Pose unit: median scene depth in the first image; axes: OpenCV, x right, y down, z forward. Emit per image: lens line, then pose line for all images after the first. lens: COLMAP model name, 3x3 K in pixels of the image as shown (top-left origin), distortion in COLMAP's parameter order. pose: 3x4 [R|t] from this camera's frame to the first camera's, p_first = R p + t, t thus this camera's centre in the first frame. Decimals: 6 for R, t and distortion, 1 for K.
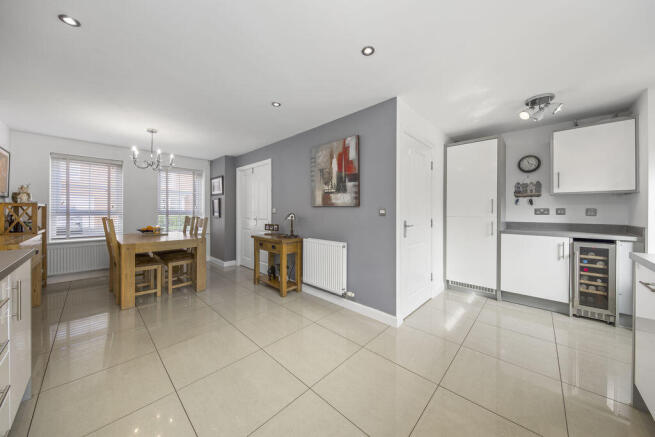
lens RADIAL K [[223.8, 0, 335.2], [0, 223.8, 211.3], [0, 0, 1]] dist [0.000263, -0.003439]
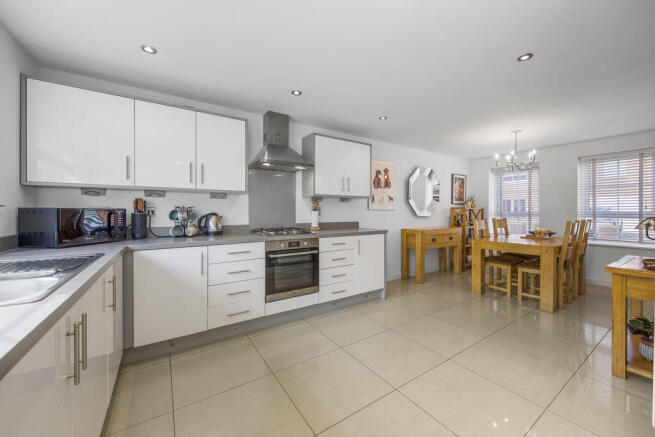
lens RADIAL K [[250.7, 0, 331.8], [0, 250.7, 211.8], [0, 0, 1]] dist [-0.000221, -0.000060]
pose [[-0.236649, -0.003007, -0.971591, 0.418717], [-0.004694, 0.999987, -0.001951, 0.003346], [0.971584, 0.004099, -0.236660, 0.428667]]
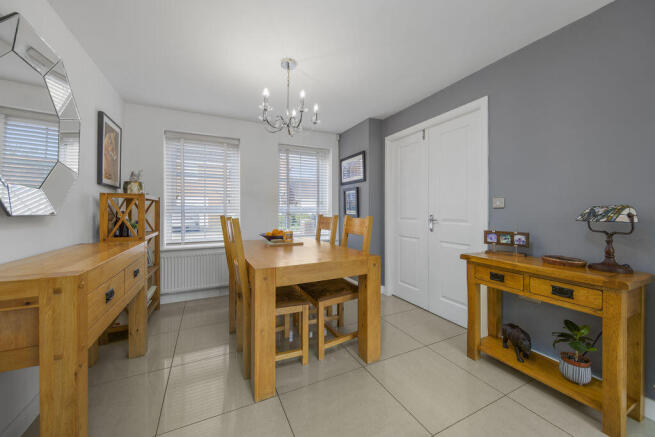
lens RADIAL K [[250.7, 0, 331.8], [0, 250.7, 211.8], [0, 0, 1]] dist [-0.000221, -0.000060]
pose [[0.934653, -0.002883, -0.355549, -0.444489], [0.002850, 0.999996, -0.000617, 0.016908], [0.355549, -0.000437, 0.934657, 0.400388]]
